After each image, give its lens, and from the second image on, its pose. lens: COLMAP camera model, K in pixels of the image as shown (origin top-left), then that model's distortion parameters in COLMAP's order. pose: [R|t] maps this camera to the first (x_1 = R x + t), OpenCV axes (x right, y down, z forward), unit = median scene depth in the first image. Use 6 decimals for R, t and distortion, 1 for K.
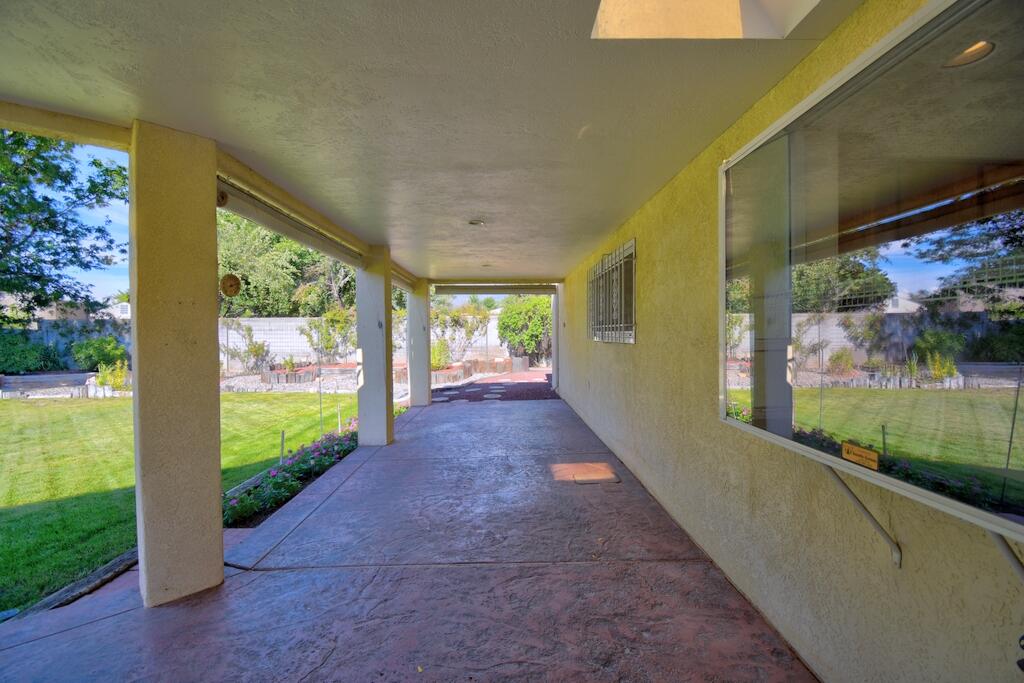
lens RADIAL K [[523.6, 0, 513.3], [0, 523.6, 340.0], [0, 0, 1]] dist [-0.001065, -0.000101]
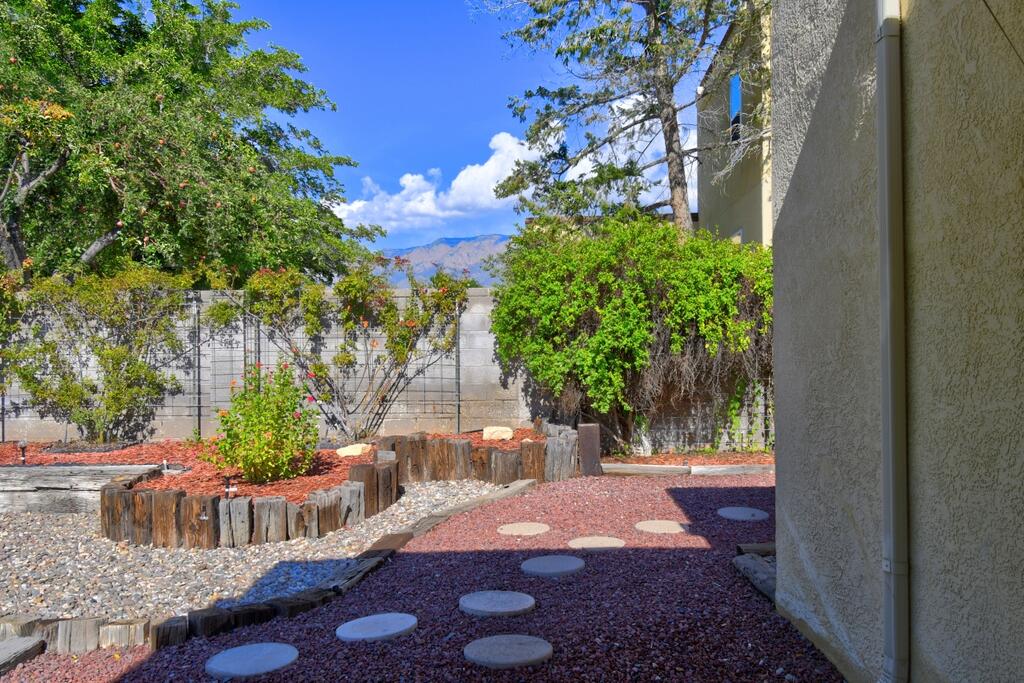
lens RADIAL K [[886.7, 0, 511.2], [0, 886.7, 343.5], [0, 0, 1]] dist [-0.003639, -0.000926]
pose [[0.999995, 0.000878, 0.003069, -0.021349], [-0.000817, 0.999803, -0.019812, -0.003377], [-0.003086, 0.019809, 0.999799, 0.497872]]
